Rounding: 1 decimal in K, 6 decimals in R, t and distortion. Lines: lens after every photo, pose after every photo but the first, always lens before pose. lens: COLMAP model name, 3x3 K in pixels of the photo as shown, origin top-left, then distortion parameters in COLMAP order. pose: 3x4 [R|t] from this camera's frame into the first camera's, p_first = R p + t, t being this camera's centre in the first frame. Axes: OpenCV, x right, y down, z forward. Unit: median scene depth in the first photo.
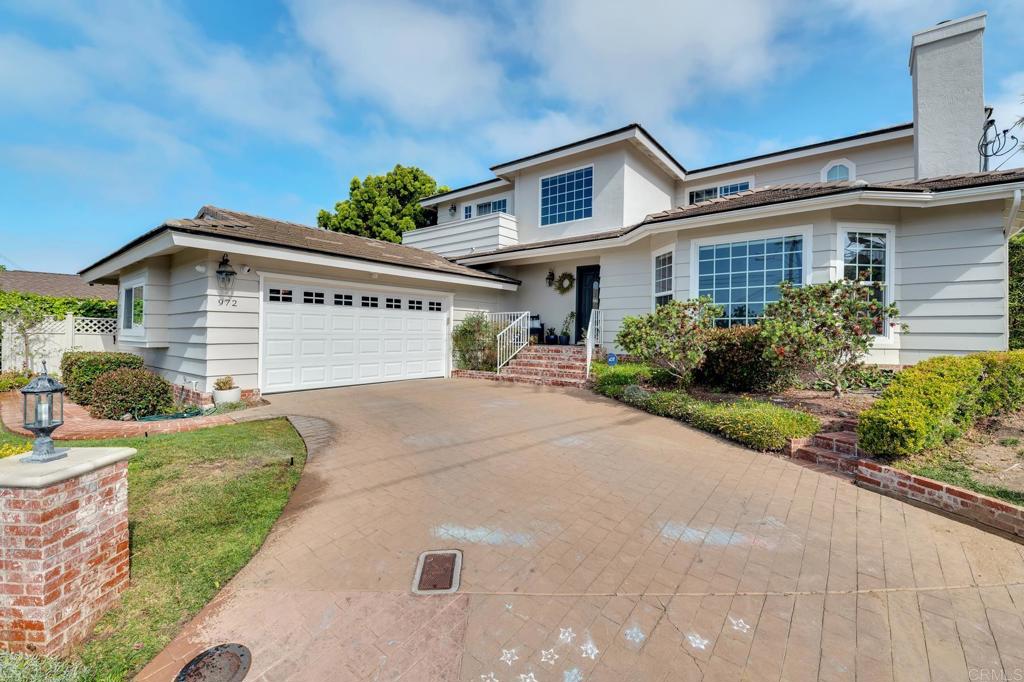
lens RADIAL K [[443.5, 0, 510.9], [0, 443.5, 337.8], [0, 0, 1]] dist [-0.013994, -0.000663]
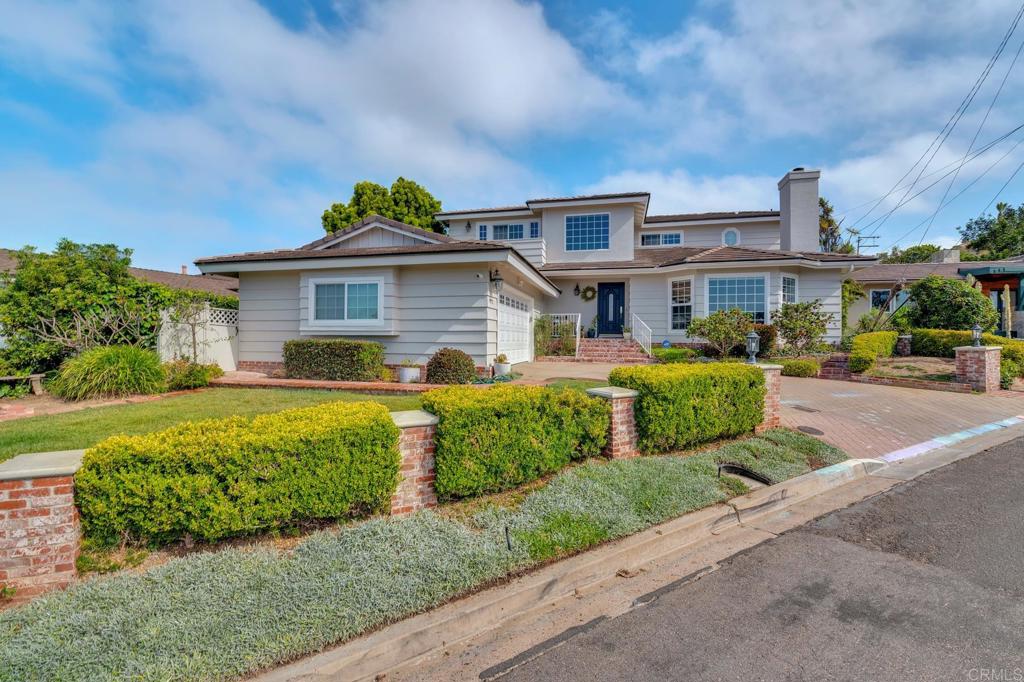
lens RADIAL K [[443.5, 0, 511.4], [0, 443.5, 340.1], [0, 0, 1]] dist [-0.013994, -0.000663]
pose [[0.905405, -0.000533, 0.424548, -0.715312], [0.003305, 0.999978, -0.005794, 0.030566], [-0.424535, 0.006649, 0.905387, -0.167155]]
